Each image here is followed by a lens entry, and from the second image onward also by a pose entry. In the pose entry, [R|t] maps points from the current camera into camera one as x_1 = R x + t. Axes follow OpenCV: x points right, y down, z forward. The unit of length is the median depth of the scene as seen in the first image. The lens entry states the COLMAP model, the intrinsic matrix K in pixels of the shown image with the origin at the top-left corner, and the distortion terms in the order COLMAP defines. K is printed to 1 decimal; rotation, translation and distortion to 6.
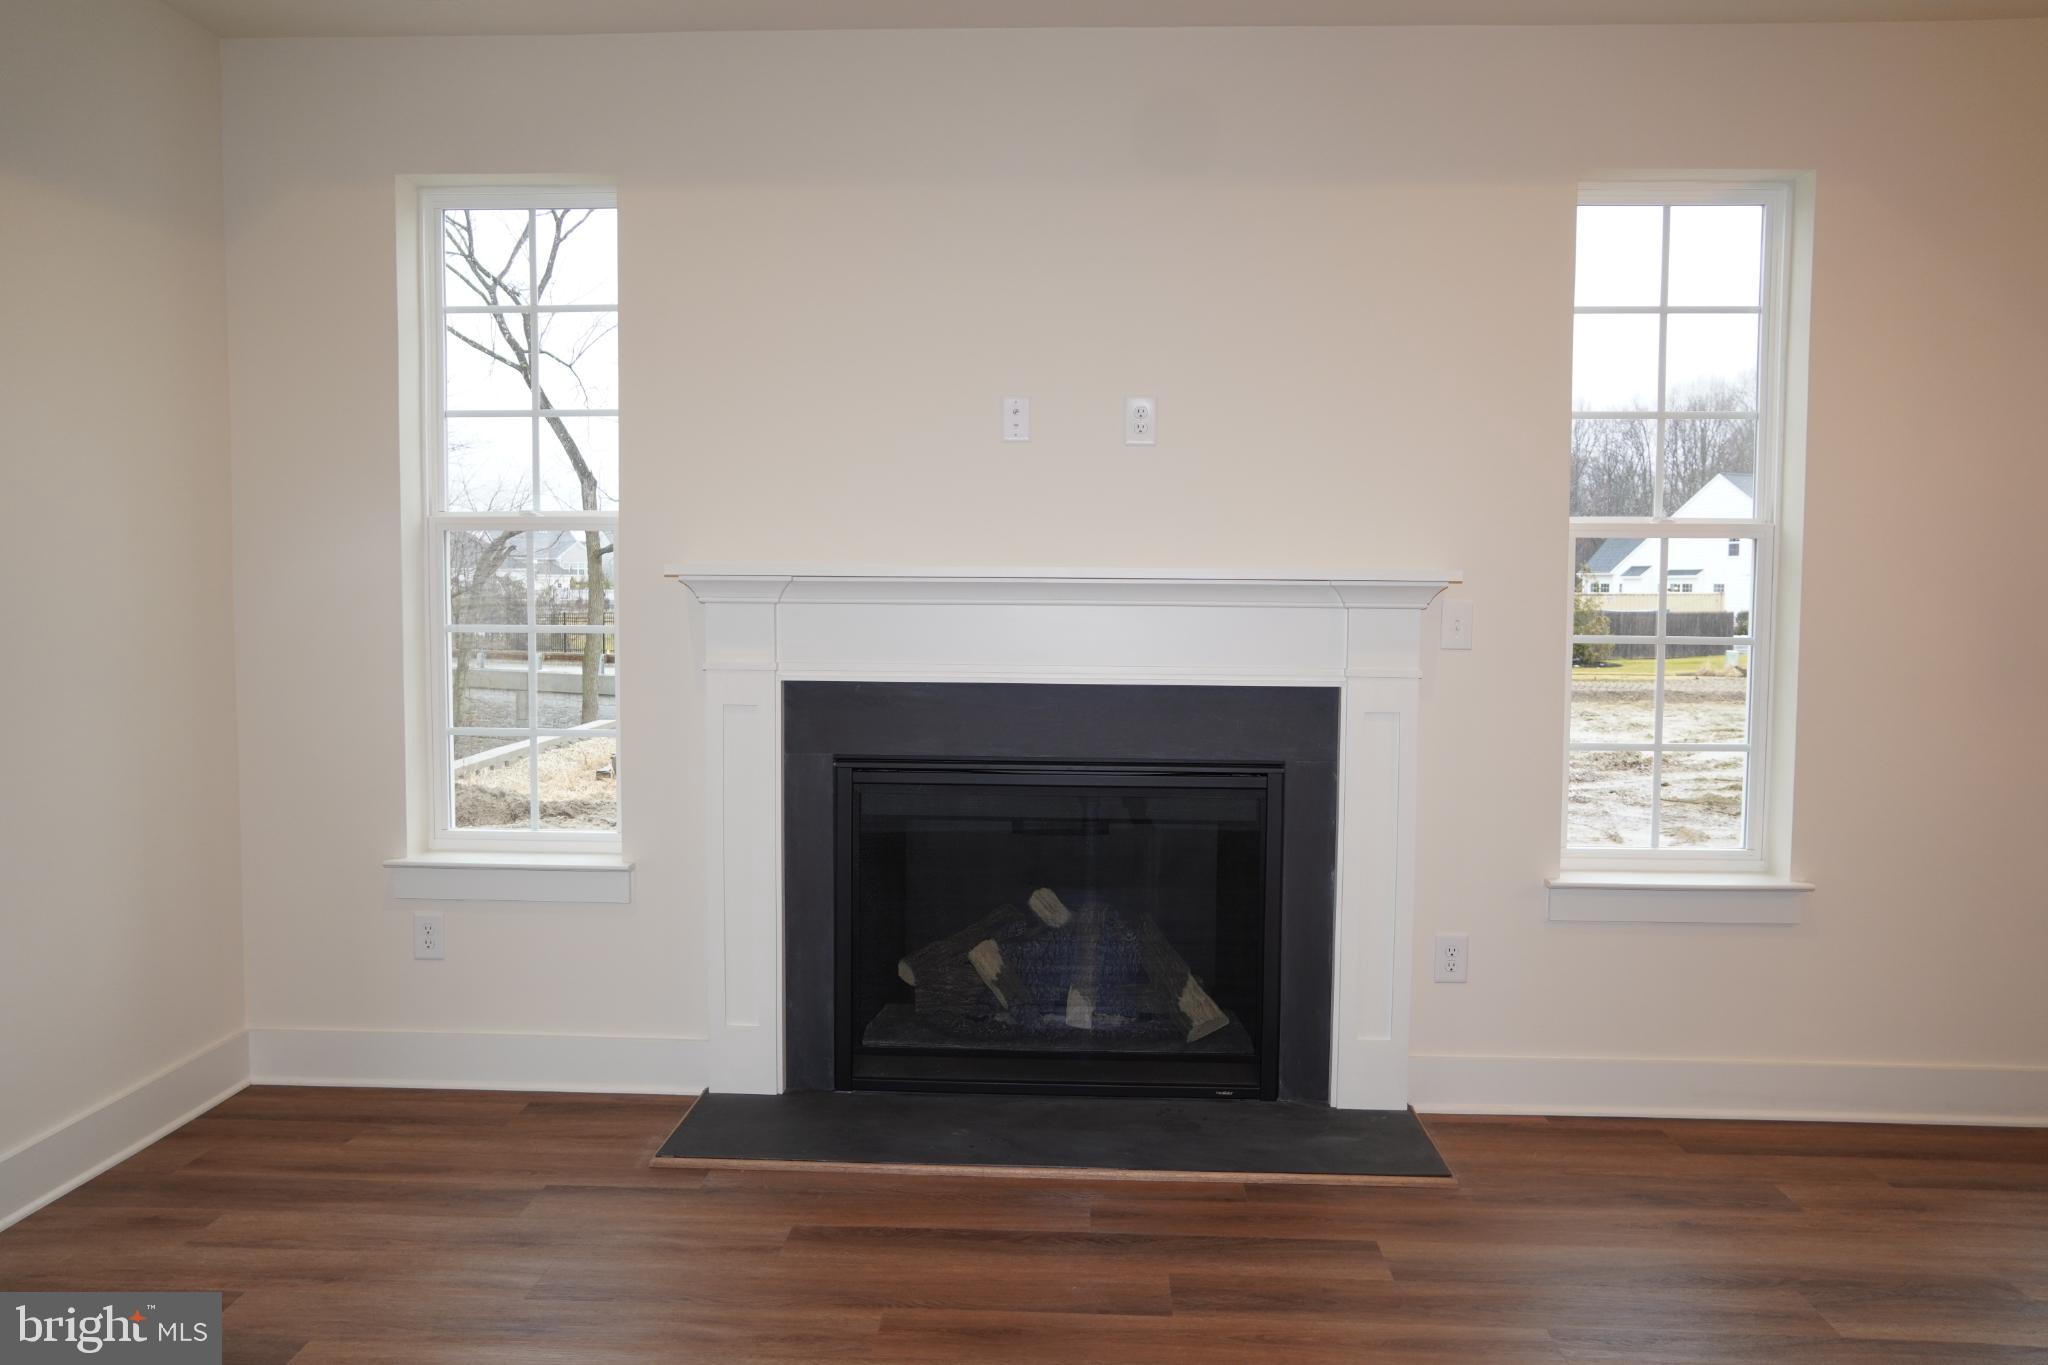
lens RADIAL K [[1557.8, 0, 1024.0], [0, 1557.8, 682.5], [0, 0, 1]] dist [0.002377, 0.007107]
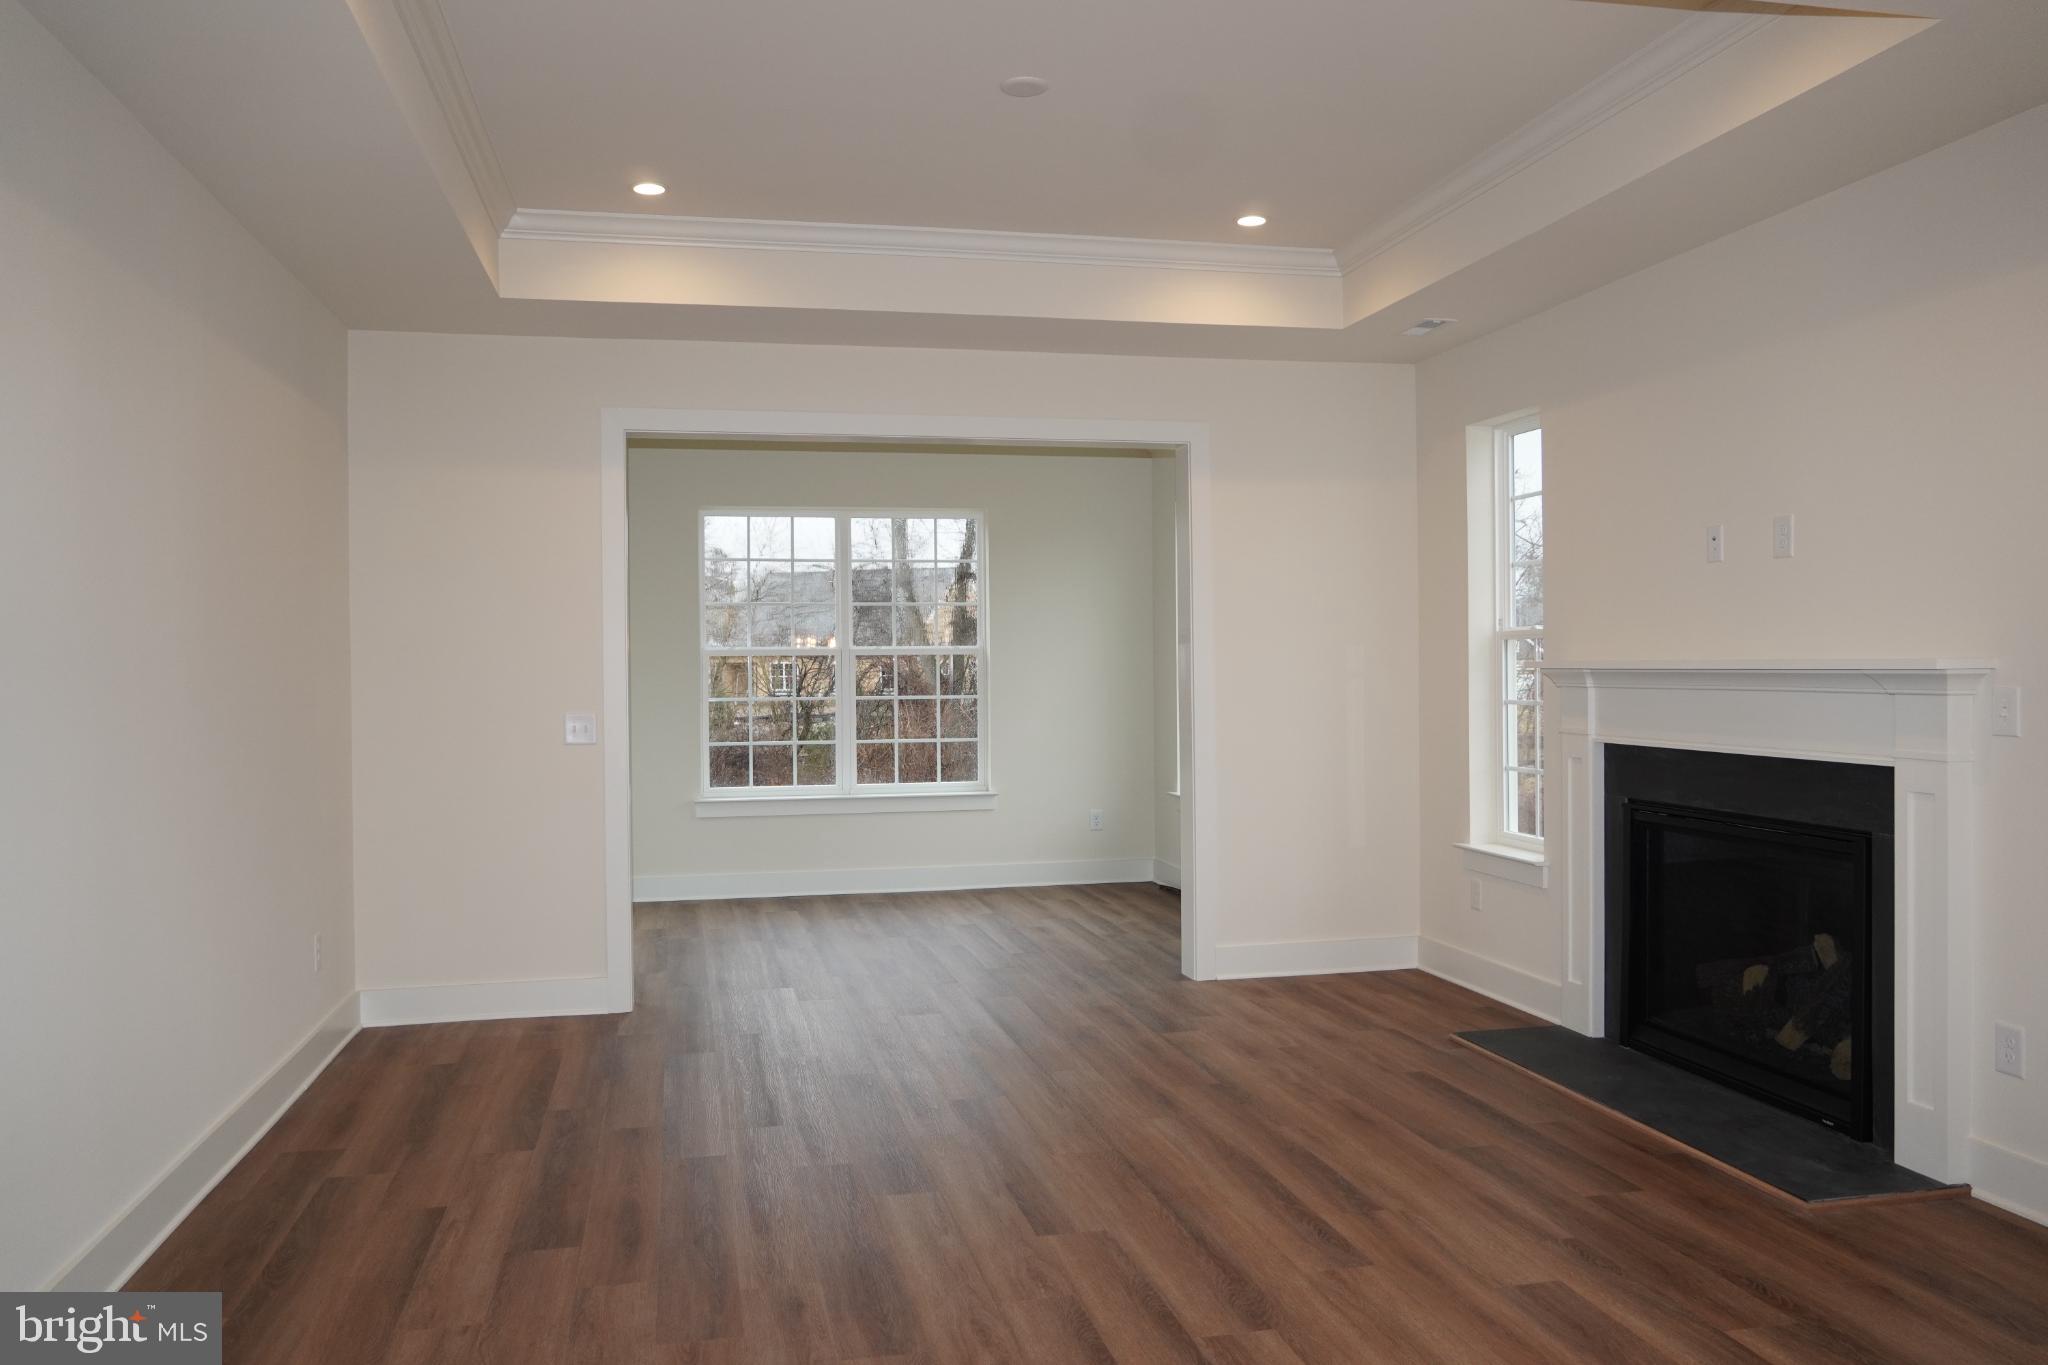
lens RADIAL K [[1557.8, 0, 1024.0], [0, 1557.8, 682.5], [0, 0, 1]] dist [0.002377, 0.007107]
pose [[0.251679, 0.001371, -0.967810, 1.096038], [-0.047918, 0.998790, -0.011046, -0.014540], [0.966624, 0.049156, 0.251440, 0.139192]]
